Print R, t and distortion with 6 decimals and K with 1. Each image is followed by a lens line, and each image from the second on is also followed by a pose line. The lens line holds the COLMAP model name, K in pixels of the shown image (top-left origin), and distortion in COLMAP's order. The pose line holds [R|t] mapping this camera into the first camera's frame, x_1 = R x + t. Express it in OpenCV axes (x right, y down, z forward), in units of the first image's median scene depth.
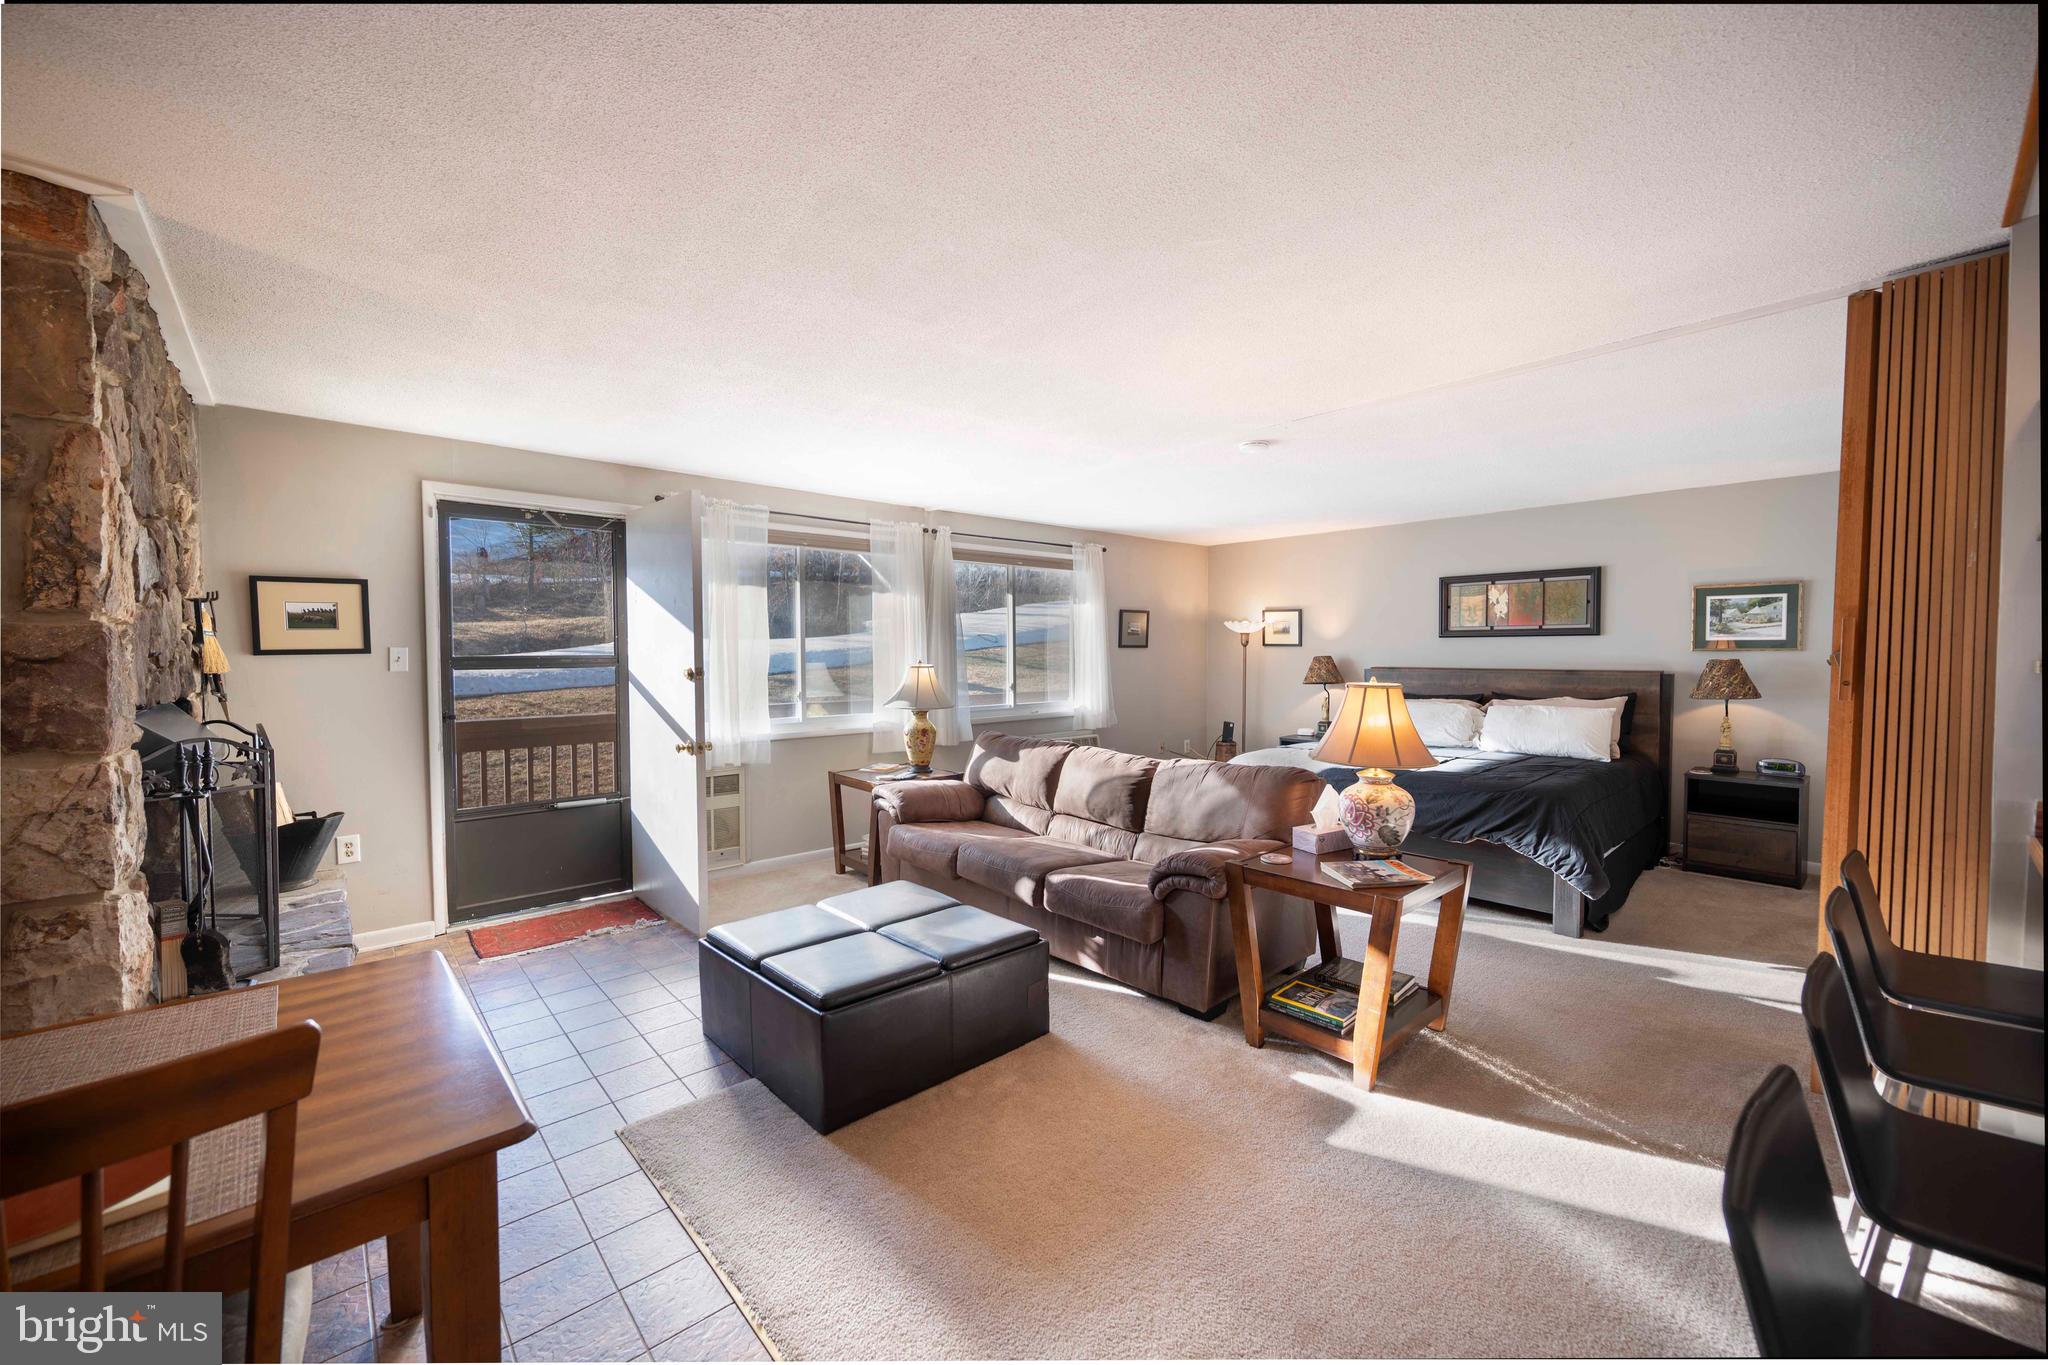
lens RADIAL K [[799.7, 0, 1025.8], [0, 799.7, 678.8], [0, 0, 1]] dist [-0.001058, -0.000530]
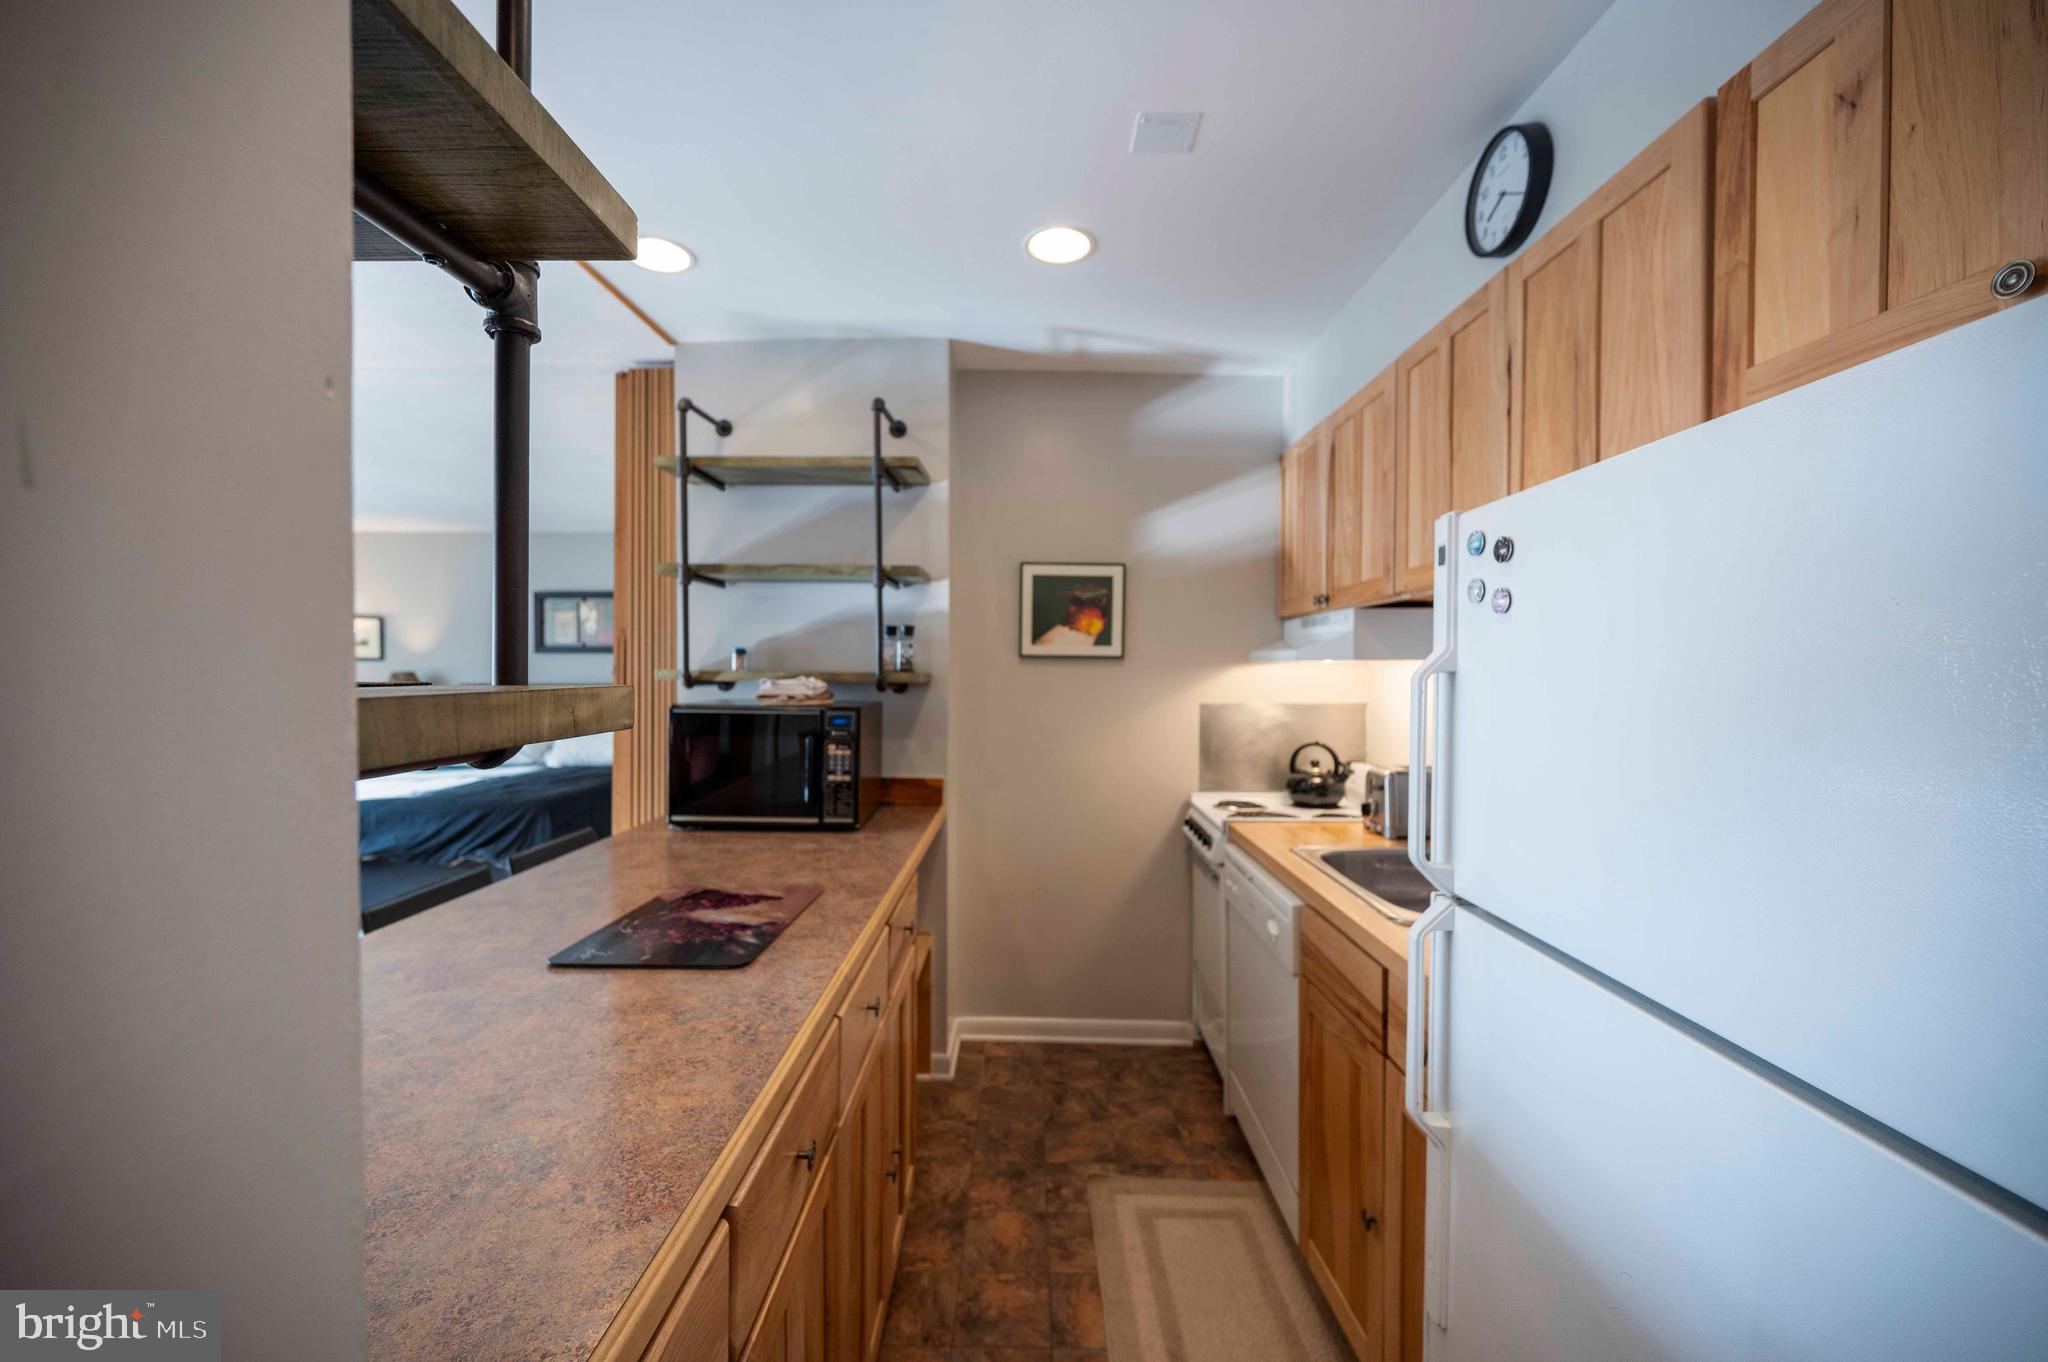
lens RADIAL K [[803.2, 0, 1022.1], [0, 803.2, 679.7], [0, 0, 1]] dist [0.000391, -0.000189]
pose [[0.675709, -0.003235, 0.737162, 0.254513], [0.020345, 0.999691, -0.014263, 0.009408], [-0.736888, 0.024635, 0.675566, -0.130547]]
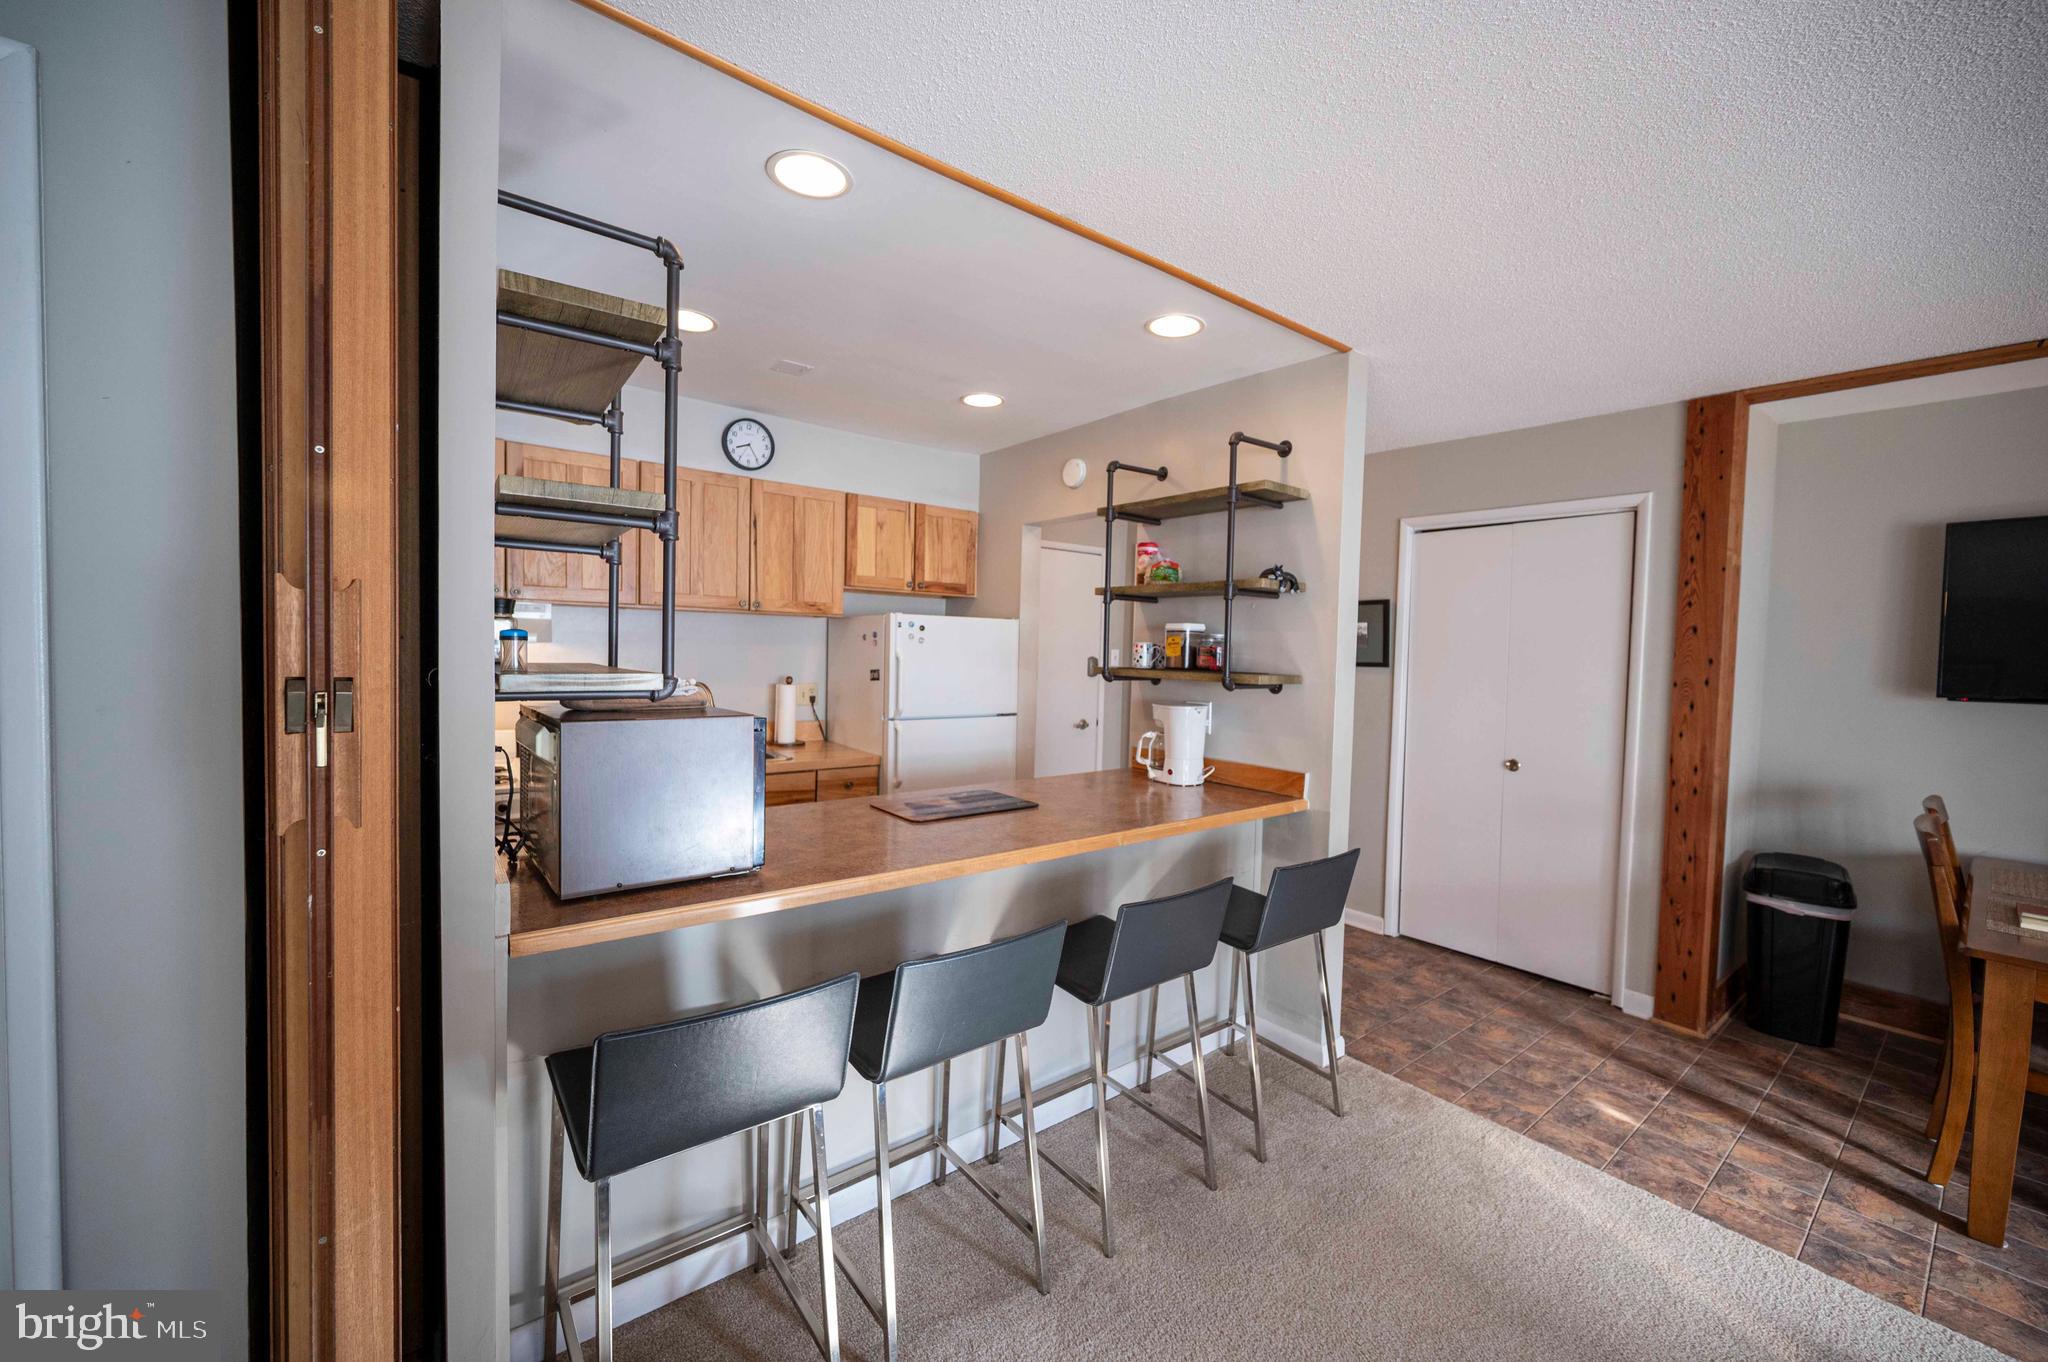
lens RADIAL K [[800.7, 0, 1023.7], [0, 800.7, 680.1], [0, 0, 1]] dist [-0.000961, -0.000511]
pose [[-0.997484, -0.026531, 0.065733, 0.313246], [-0.021450, 0.996814, 0.076825, -0.030893], [-0.067562, 0.075222, -0.994875, 0.648367]]
